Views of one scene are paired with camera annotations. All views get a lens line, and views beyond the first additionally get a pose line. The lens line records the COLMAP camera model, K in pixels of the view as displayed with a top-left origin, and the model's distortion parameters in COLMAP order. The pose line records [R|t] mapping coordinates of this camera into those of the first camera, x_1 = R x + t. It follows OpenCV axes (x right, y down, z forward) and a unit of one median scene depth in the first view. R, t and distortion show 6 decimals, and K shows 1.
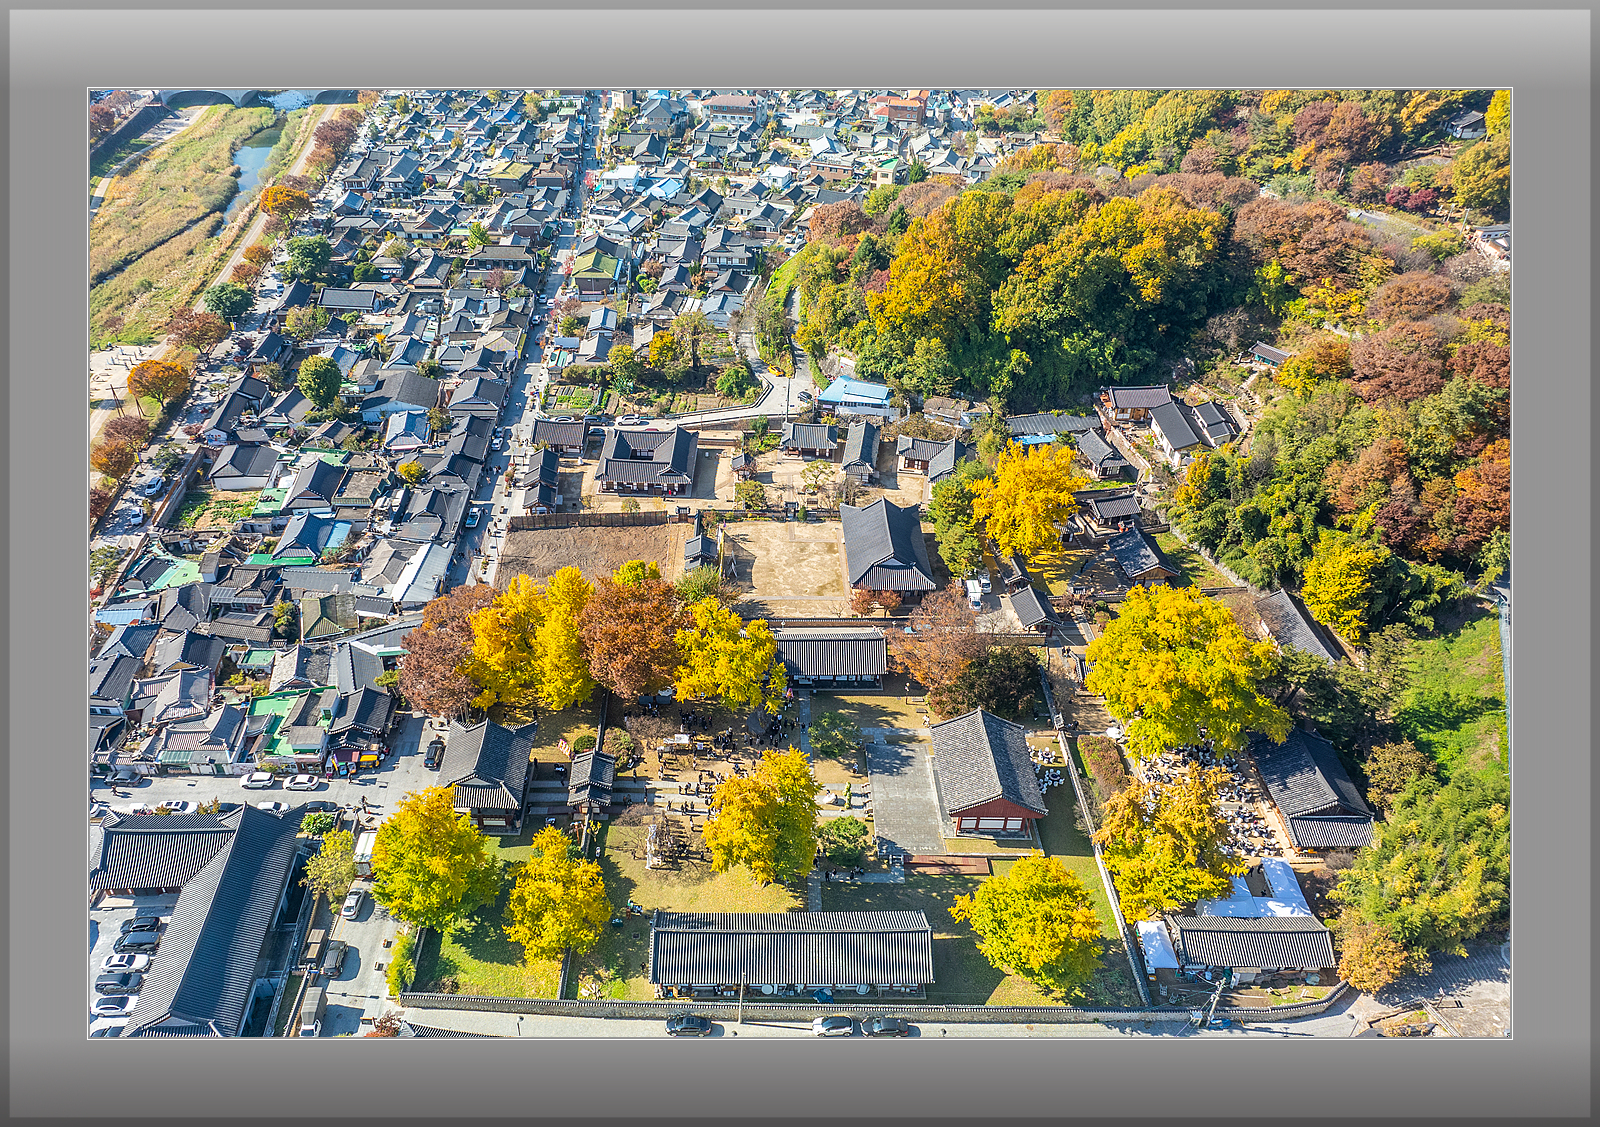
lens RADIAL K [[1195.3, 0, 726.2], [0, 1195.3, 571.5], [0, 0, 1]] dist [-0.019056, 0.002573]
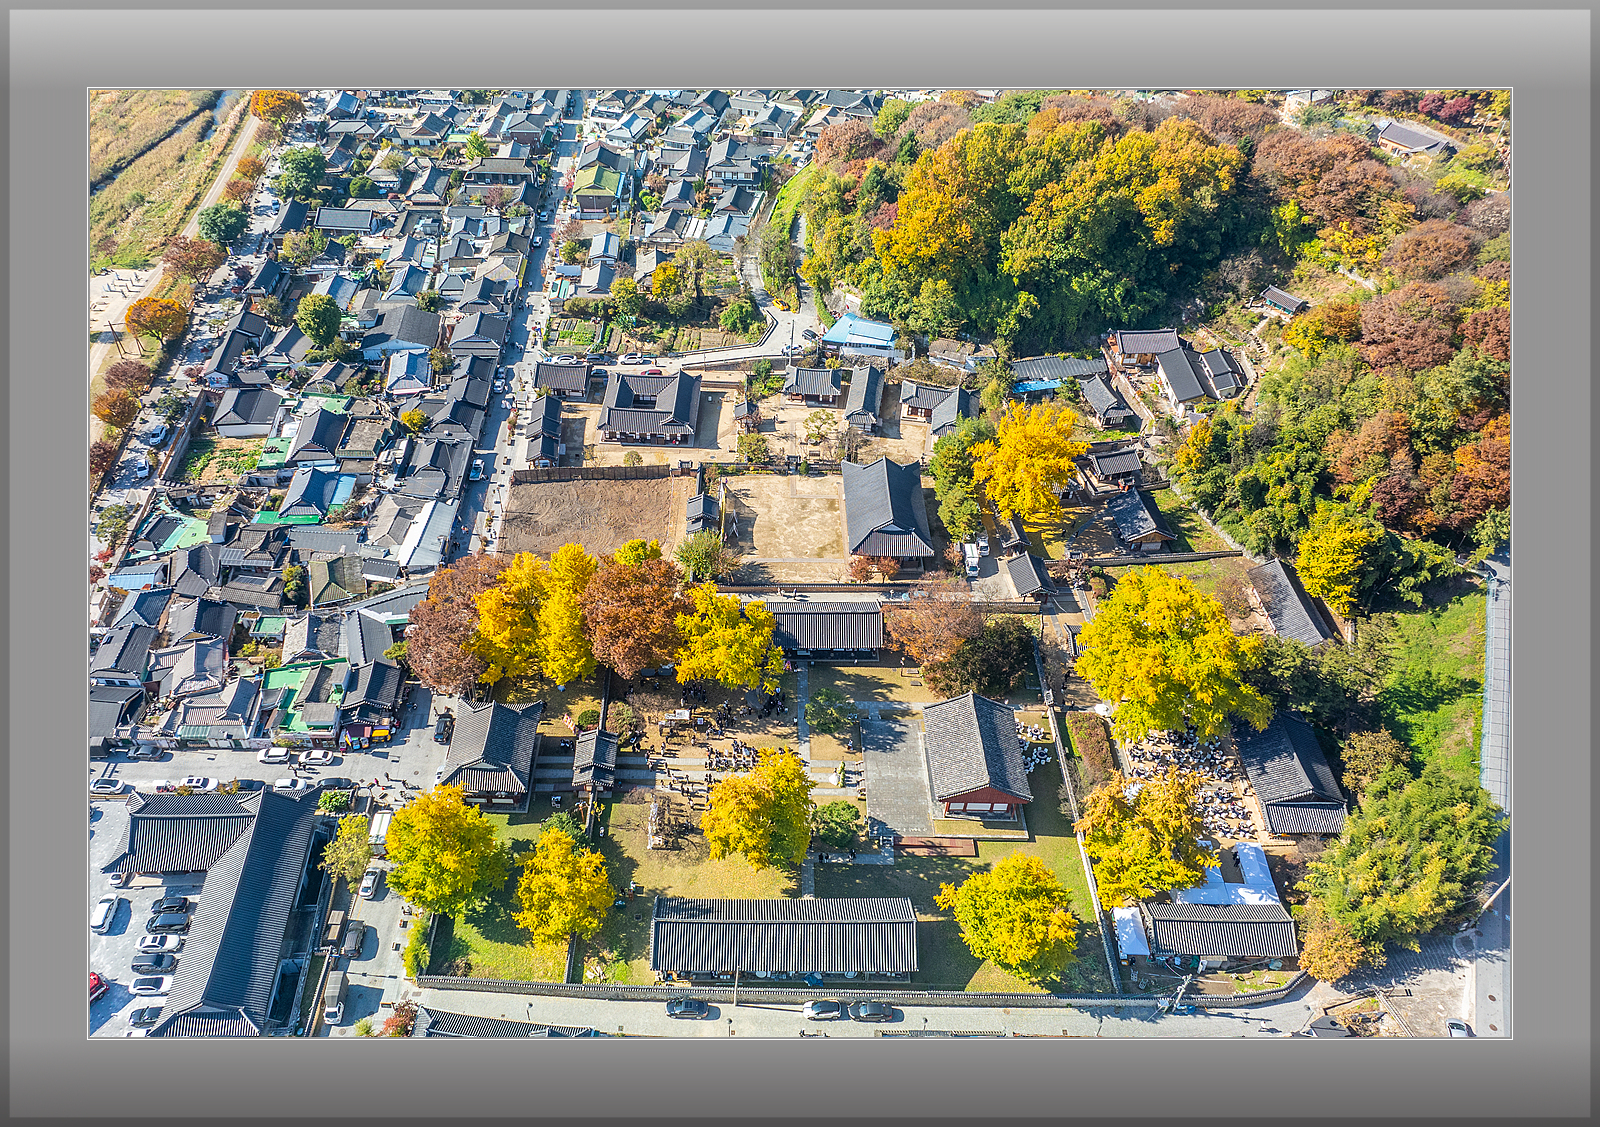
lens RADIAL K [[1195.3, 0, 731.2], [0, 1195.3, 574.1], [0, 0, 1]] dist [-0.019056, 0.002573]
pose [[0.999986, 0.003422, -0.004057, 0.007806], [-0.002883, 0.992020, 0.126050, -0.098888], [0.004456, -0.126037, 0.992016, -0.008435]]
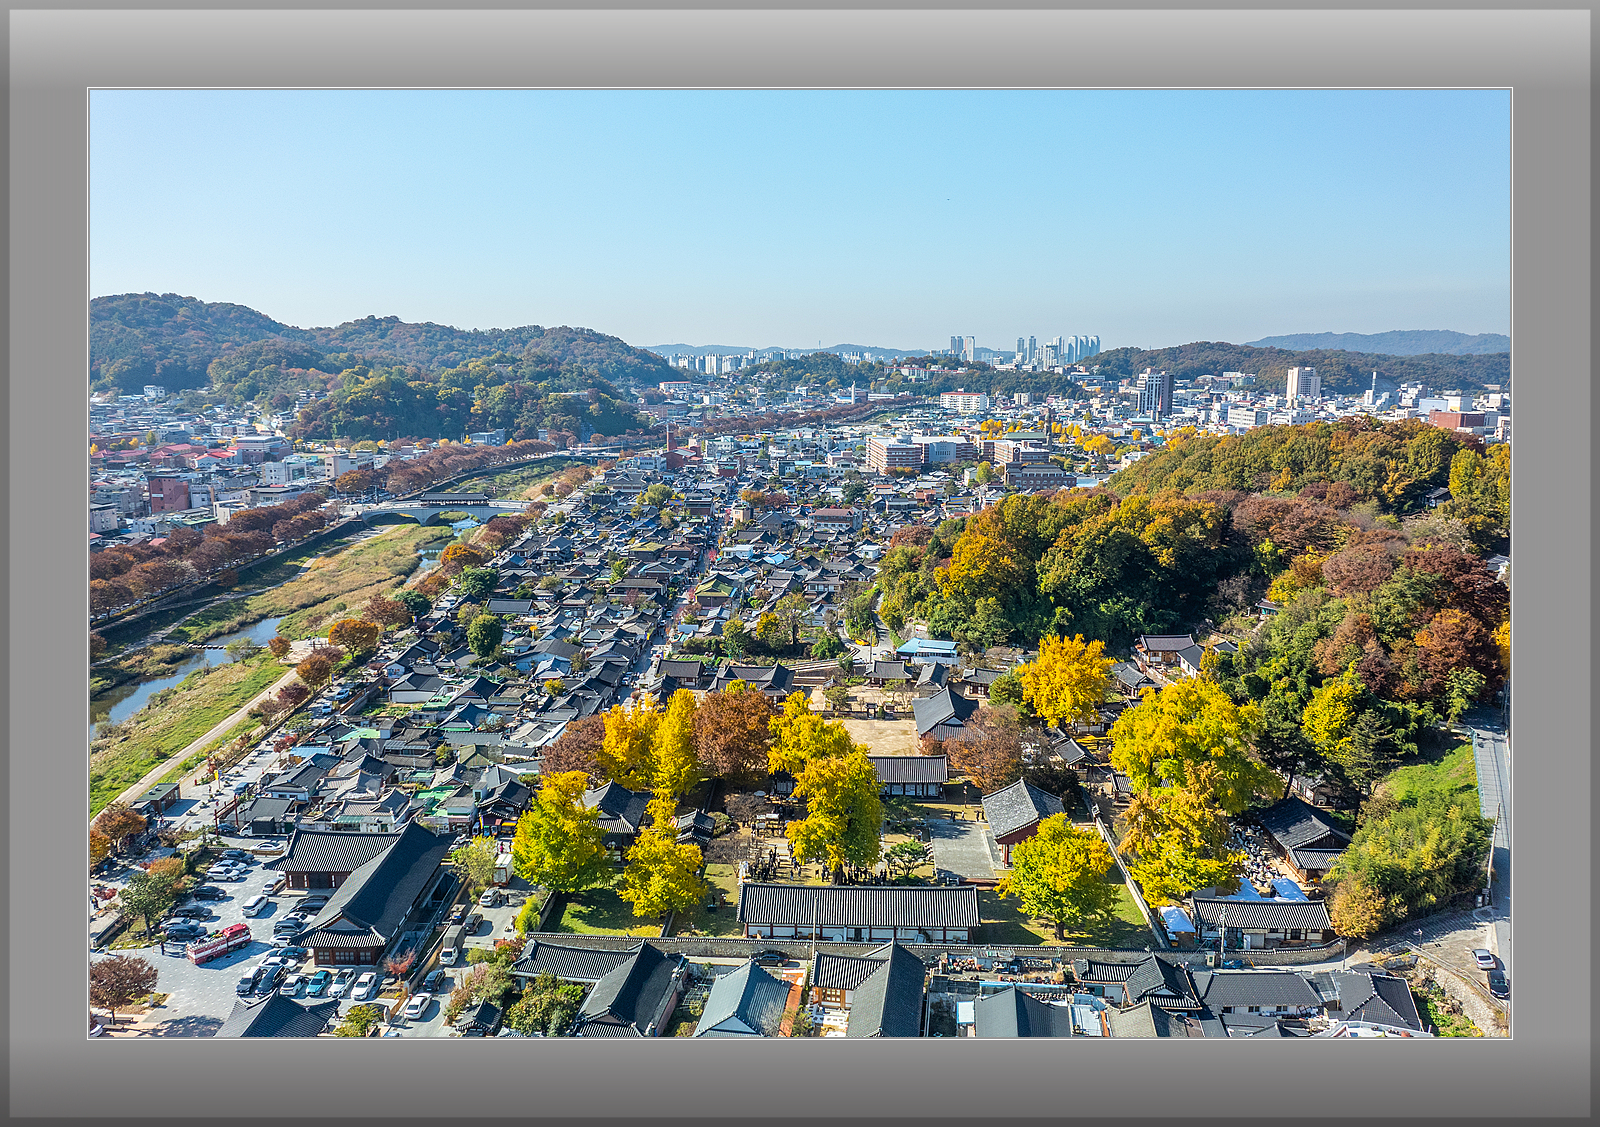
lens RADIAL K [[1195.3, 0, 779.7], [0, 1195.3, 568.6], [0, 0, 1]] dist [-0.019056, 0.002573]
pose [[0.998785, 0.002612, -0.049214, 0.024759], [-0.023133, 0.906598, -0.421360, 0.370869], [0.043517, 0.421987, 0.905557, -0.153230]]
